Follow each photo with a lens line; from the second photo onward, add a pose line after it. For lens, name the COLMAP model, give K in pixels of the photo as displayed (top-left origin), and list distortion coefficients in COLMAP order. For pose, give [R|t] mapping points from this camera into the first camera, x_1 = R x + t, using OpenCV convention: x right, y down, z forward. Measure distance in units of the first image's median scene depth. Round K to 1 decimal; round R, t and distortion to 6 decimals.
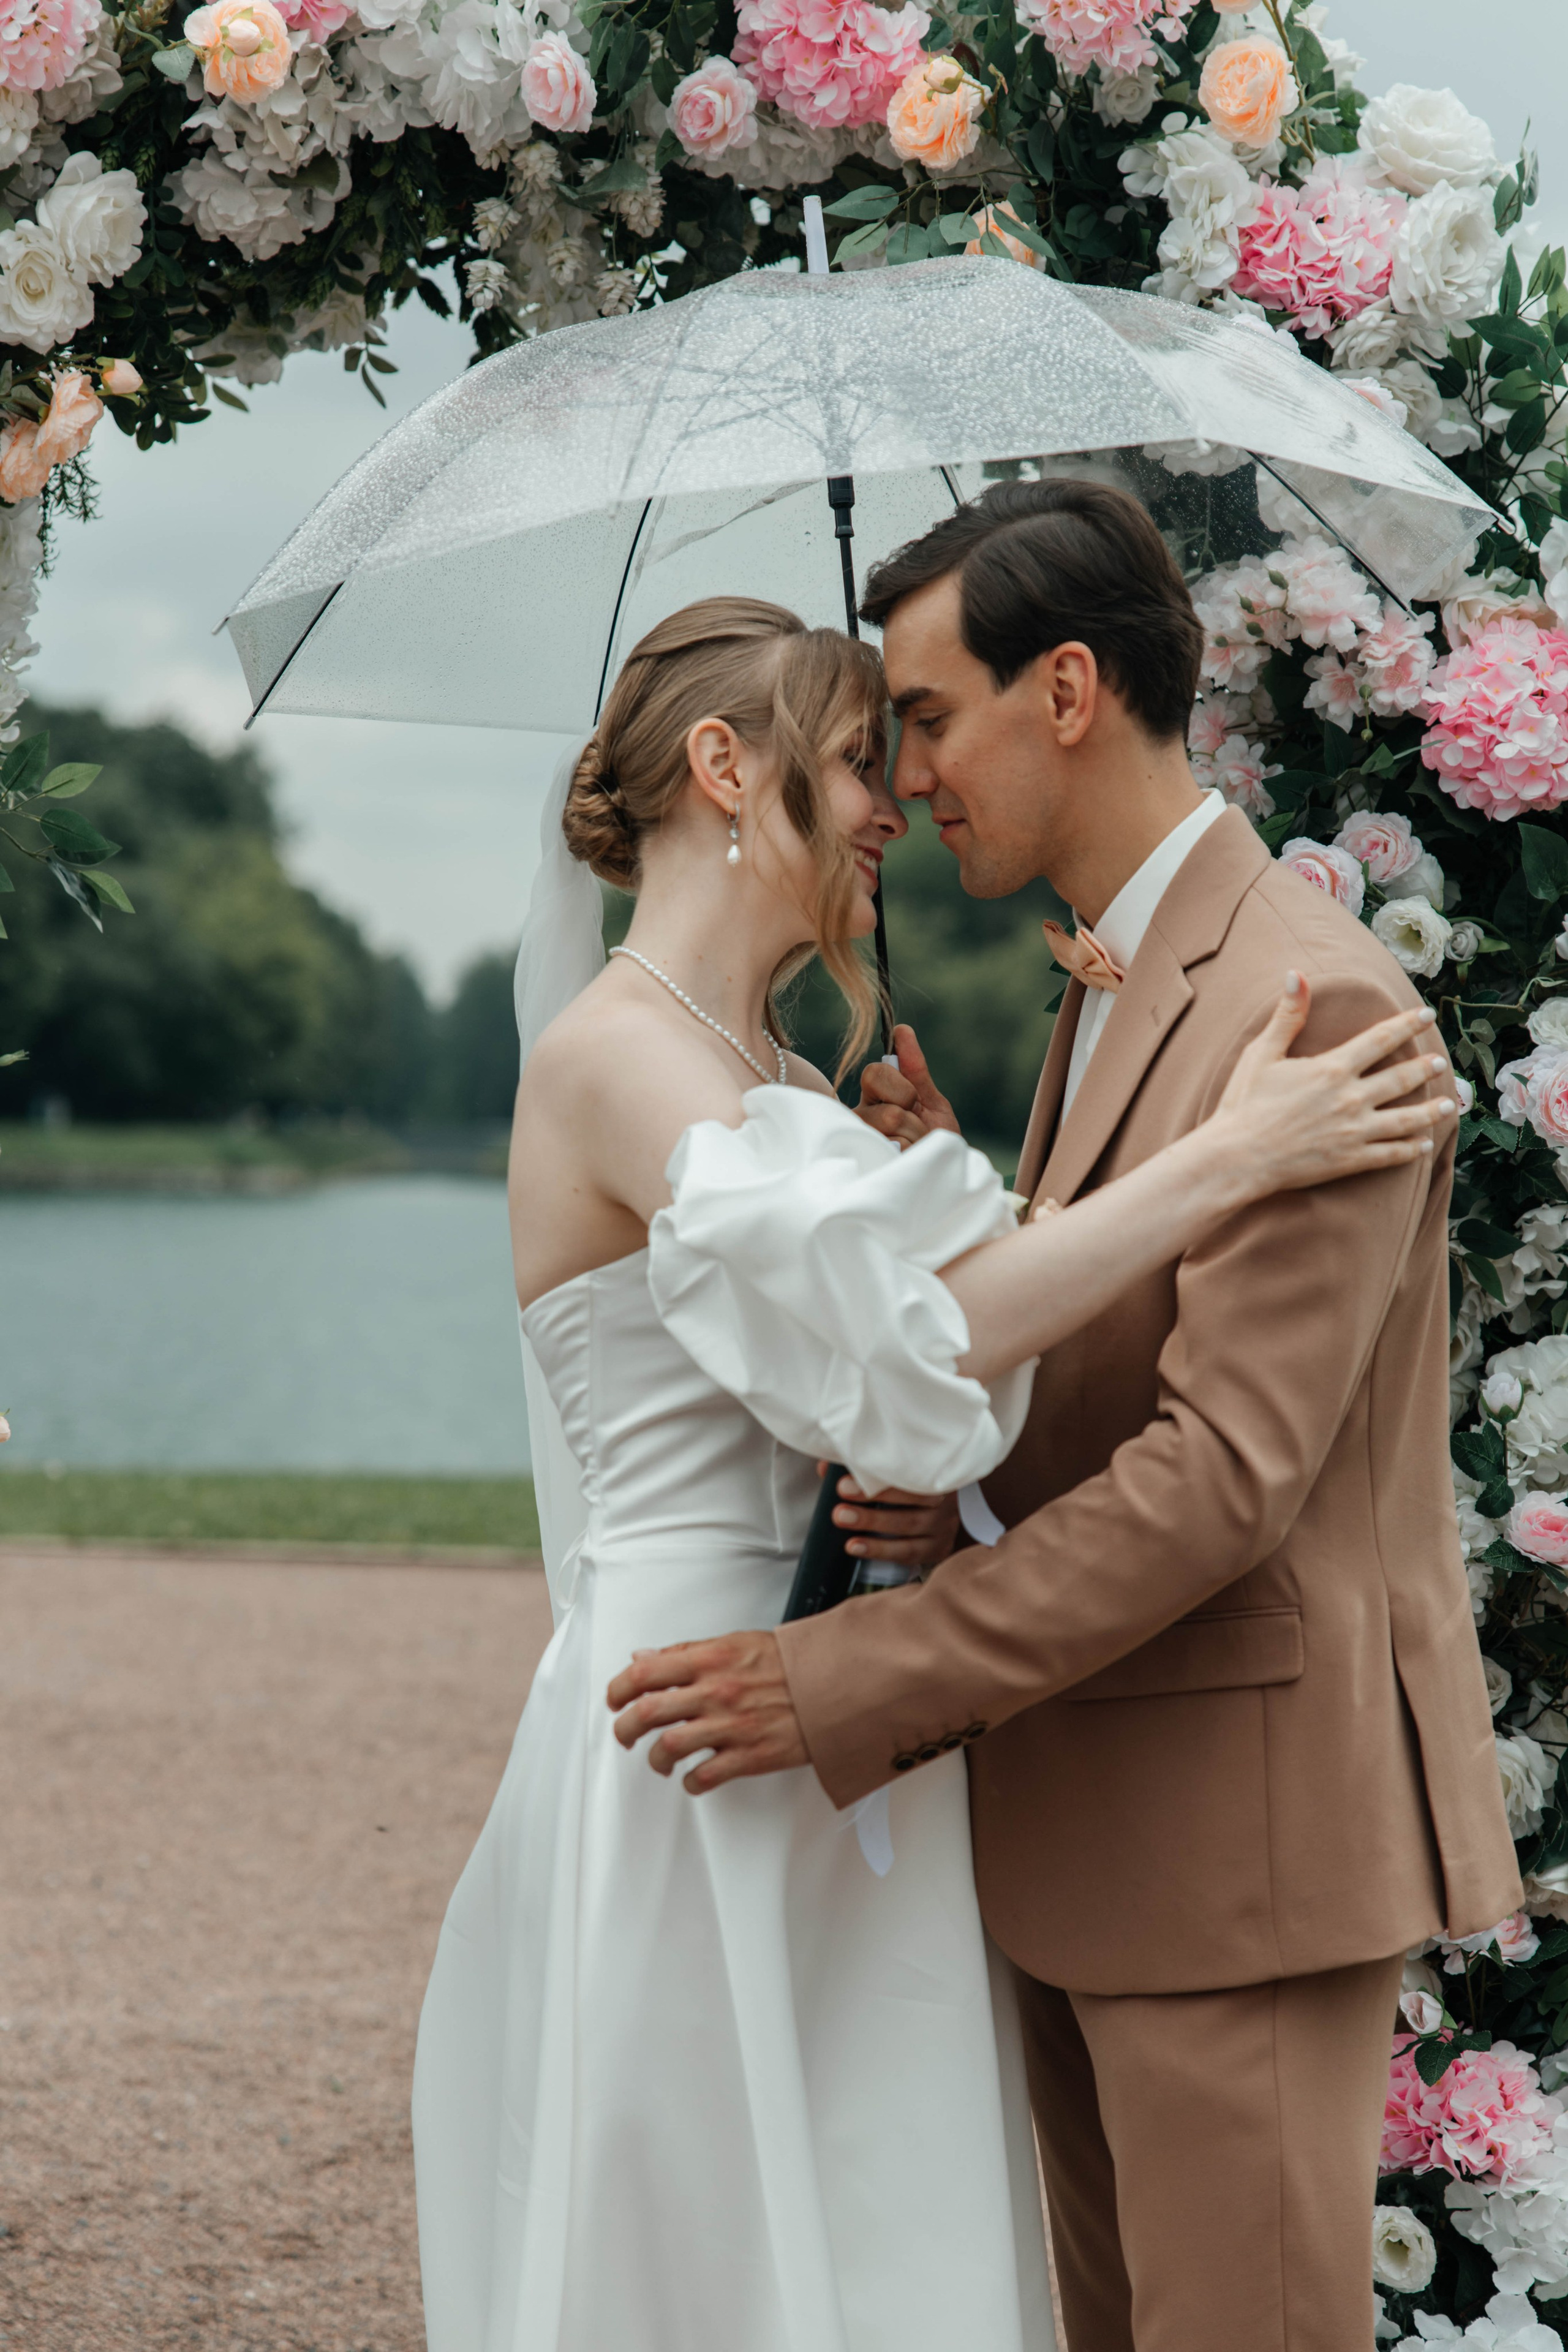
lens RADIAL K [[4564.2, 0, 729.4], [0, 4564.2, 1178.0], [0, 0, 1]] dist [0.030589, 0.048957]
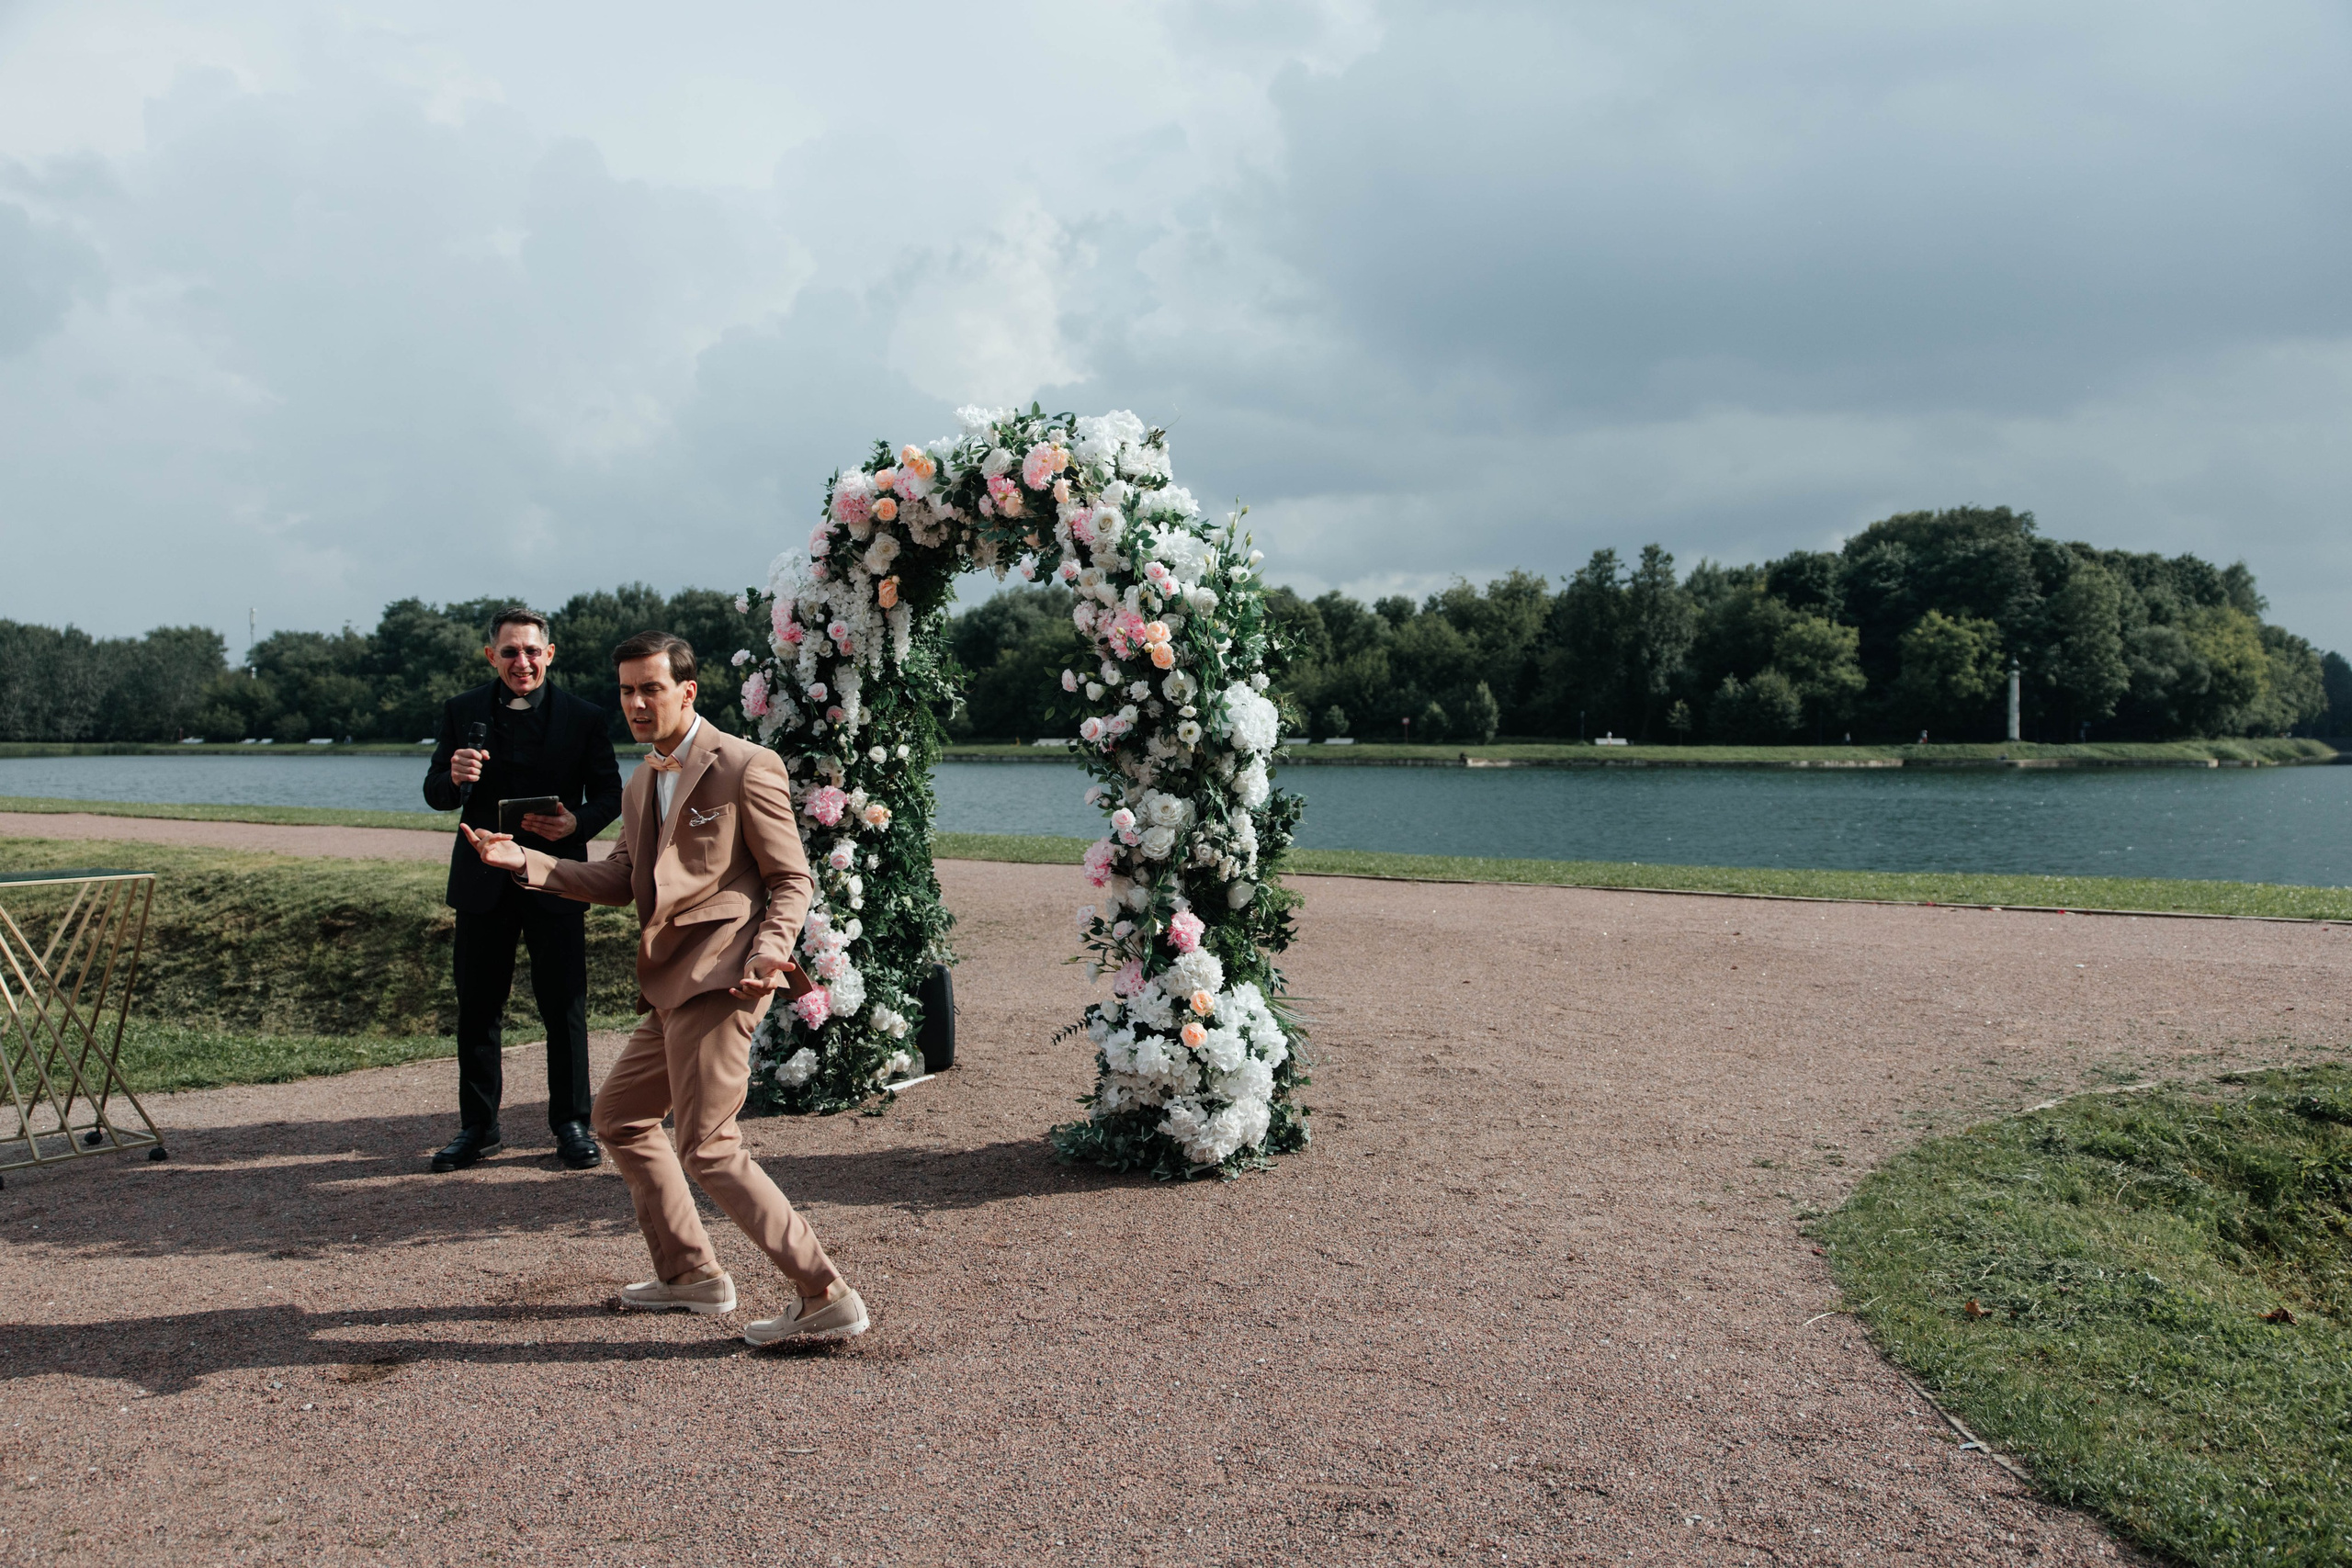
lens RADIAL K [[1811.0, 0, 1176.0], [0, 1811.0, 784.0], [0, 0, 1]] dist [-0.012667, 0.009666]
pose [[0.787612, -0.012825, -0.616038, 1.183484], [0.016796, 0.999859, 0.000659, 0.029994], [0.615942, -0.010866, 0.787716, -0.239005]]
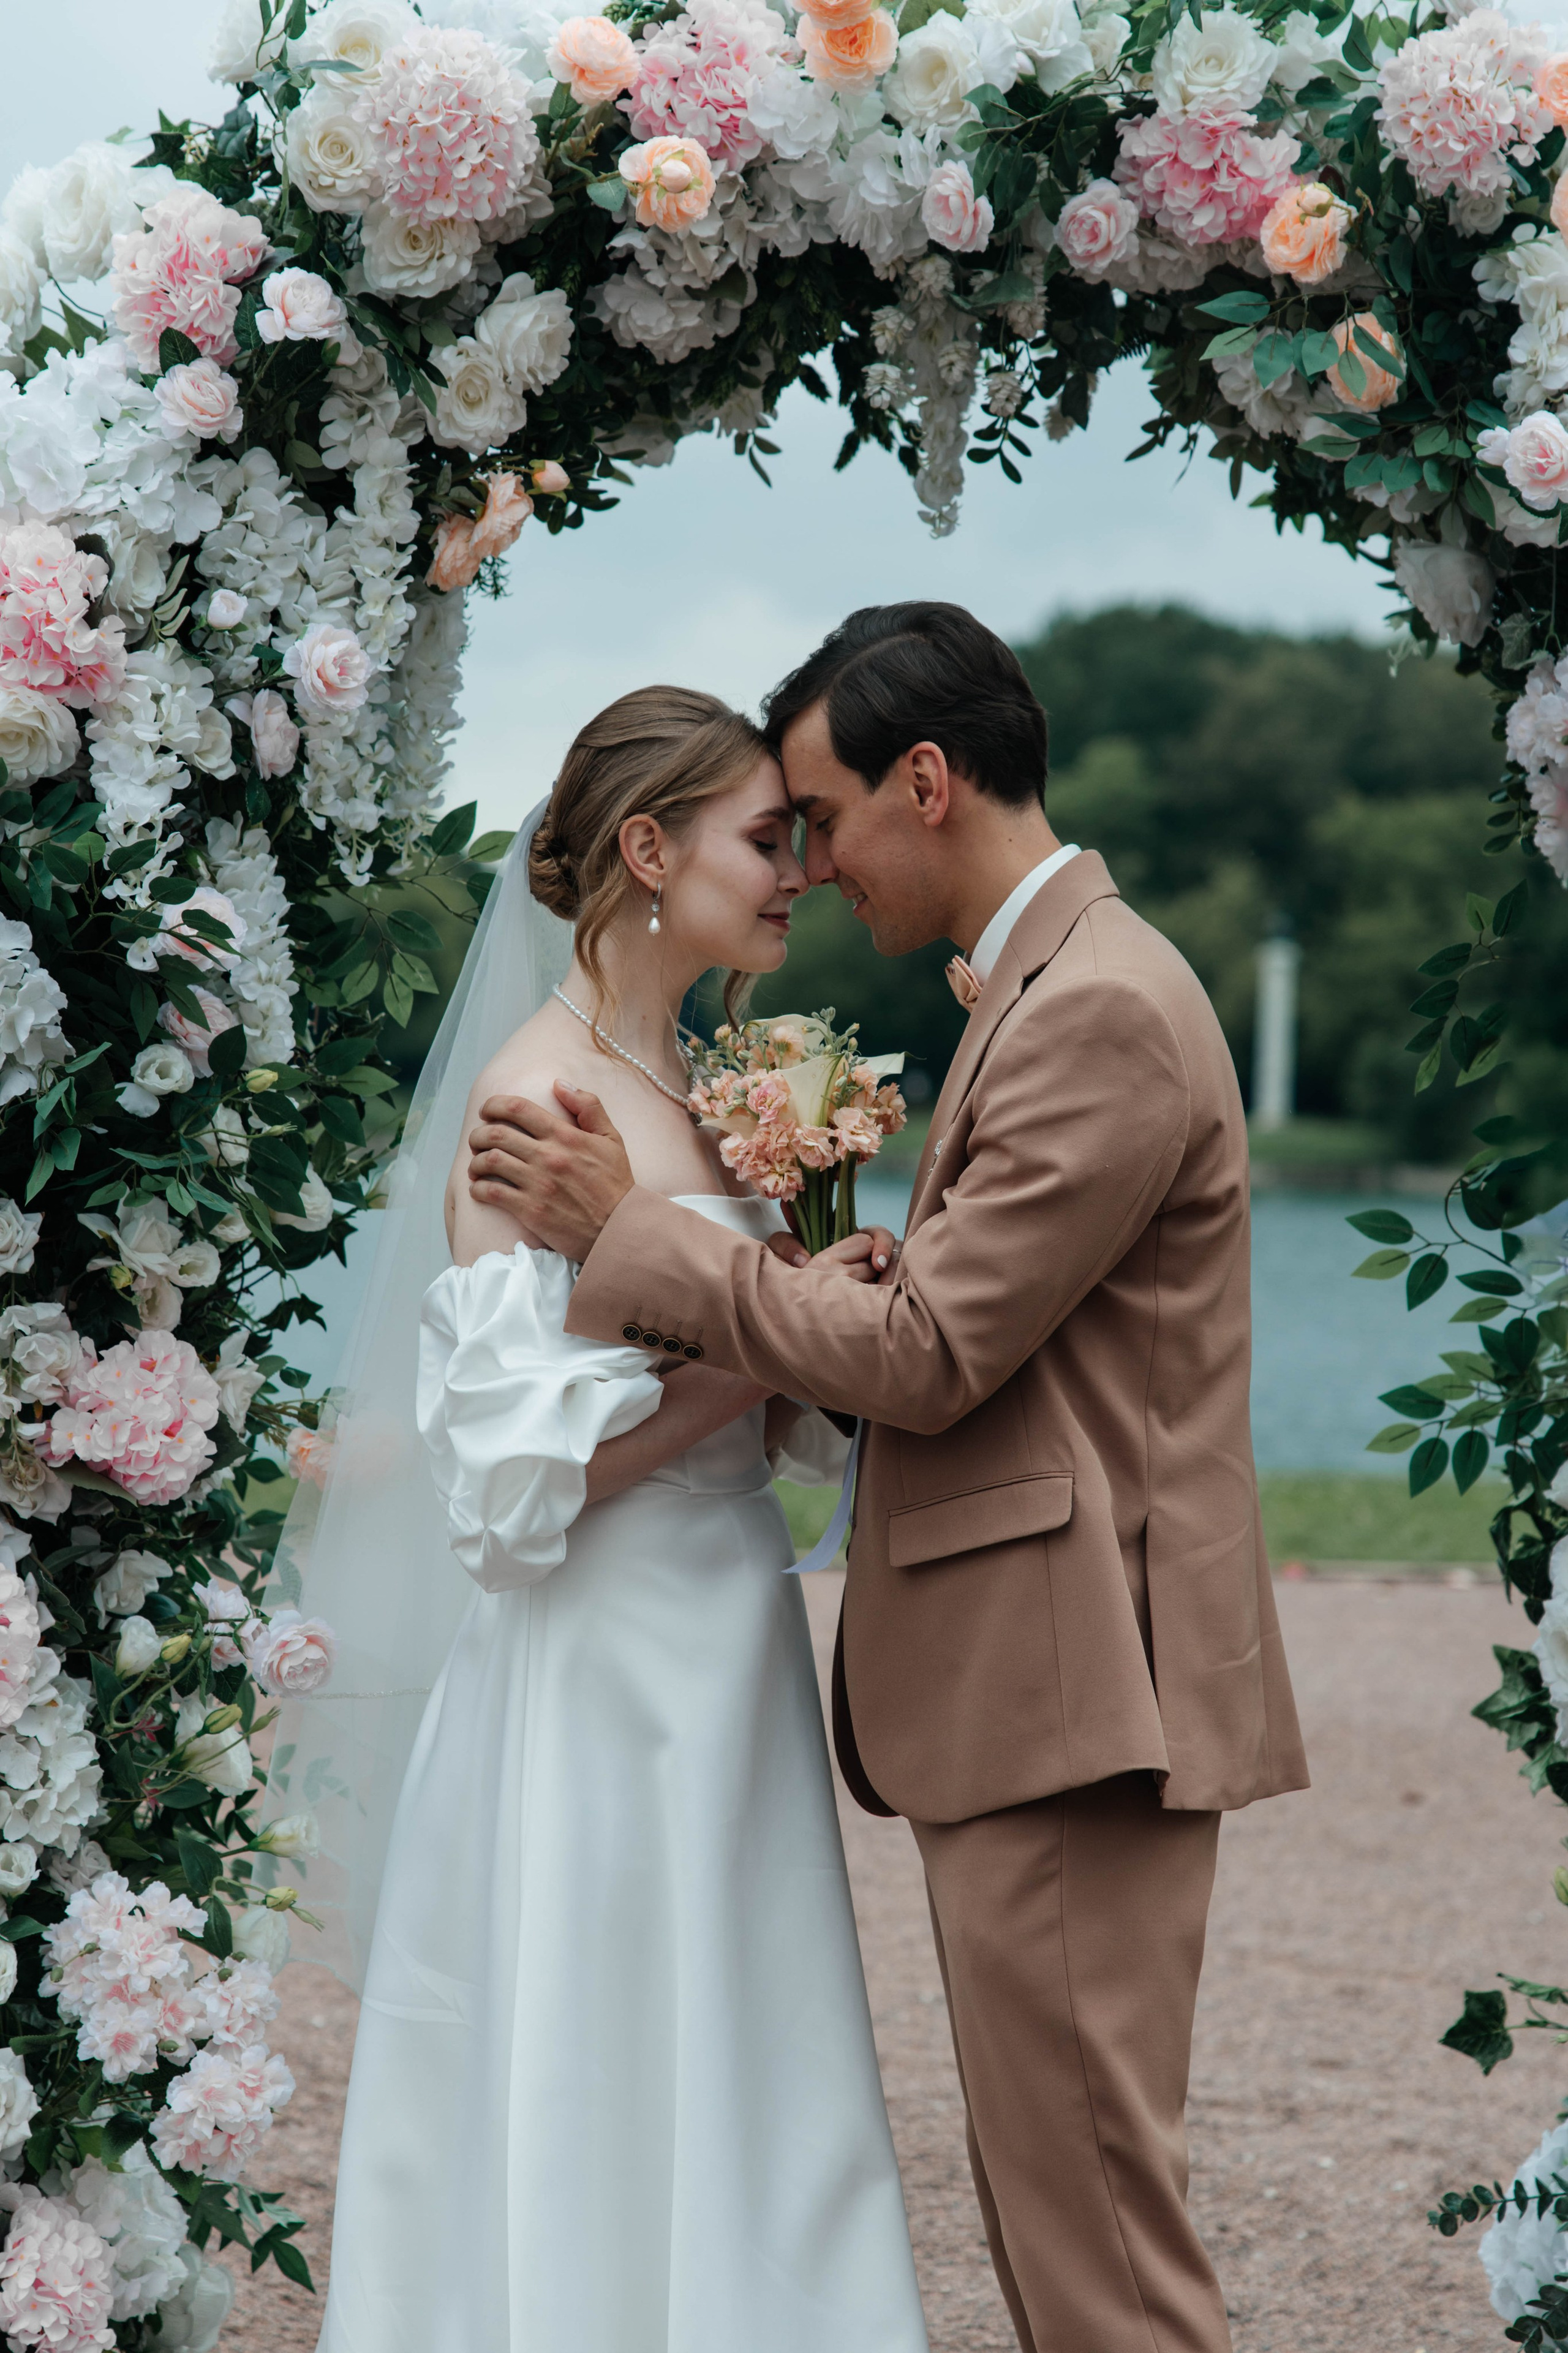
lens RADIAL K [[4932.0, 0, 785.9], [0, 4932.0, 1103.6], [0, 0, 1]] dist [0.003930, 0.308970]
pose [[0.999710, -0.002617, -0.023945, -0.049634], [0.002410, 0.999960, -0.008655, -0.016489], [0.023967, 0.008594, 0.999676, -0.165958]]
